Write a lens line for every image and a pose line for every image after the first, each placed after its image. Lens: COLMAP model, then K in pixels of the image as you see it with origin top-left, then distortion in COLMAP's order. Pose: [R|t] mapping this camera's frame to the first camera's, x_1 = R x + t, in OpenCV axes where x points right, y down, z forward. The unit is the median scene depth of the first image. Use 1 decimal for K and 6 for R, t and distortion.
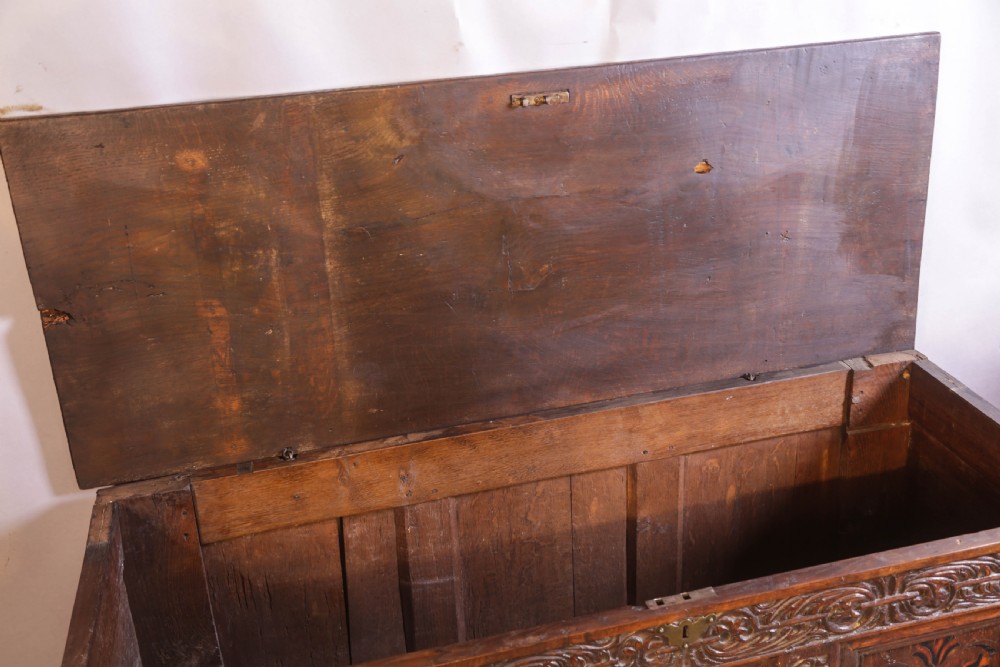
lens RADIAL K [[1105.0, 0, 518.4], [0, 1105.0, 360.9], [0, 0, 1]] dist [0.060855, 0.011781]
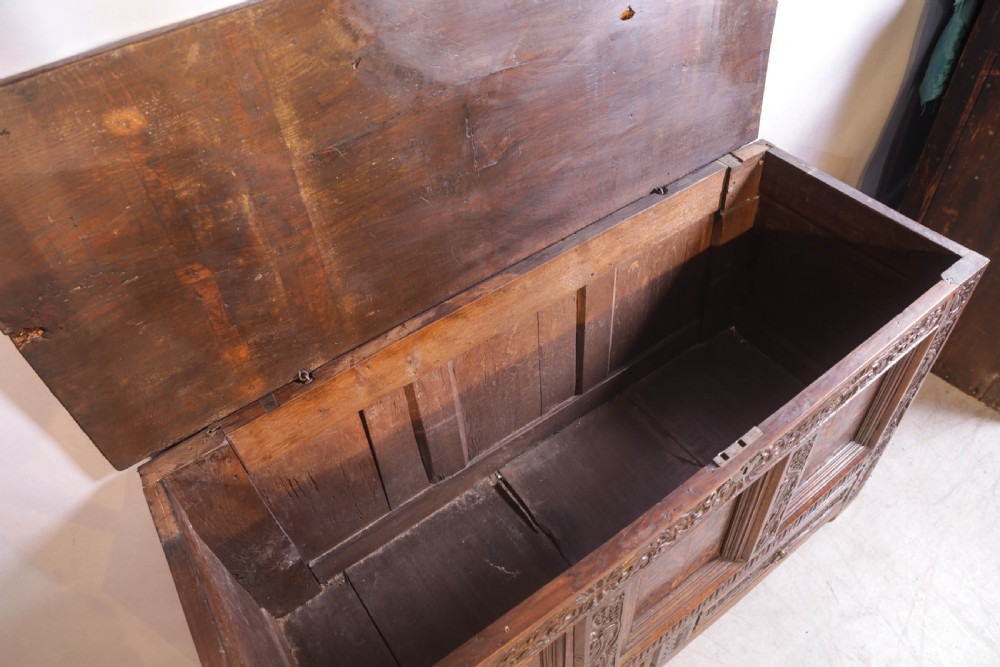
lens RADIAL K [[674.7, 0, 500.0], [0, 674.7, 333.5], [0, 0, 1]] dist [-0.083504, 0.008057]
pose [[0.935282, -0.267020, 0.232265, -0.171818], [0.167831, 0.912456, 0.373172, -0.154832], [-0.311577, -0.310040, 0.898218, 0.397455]]
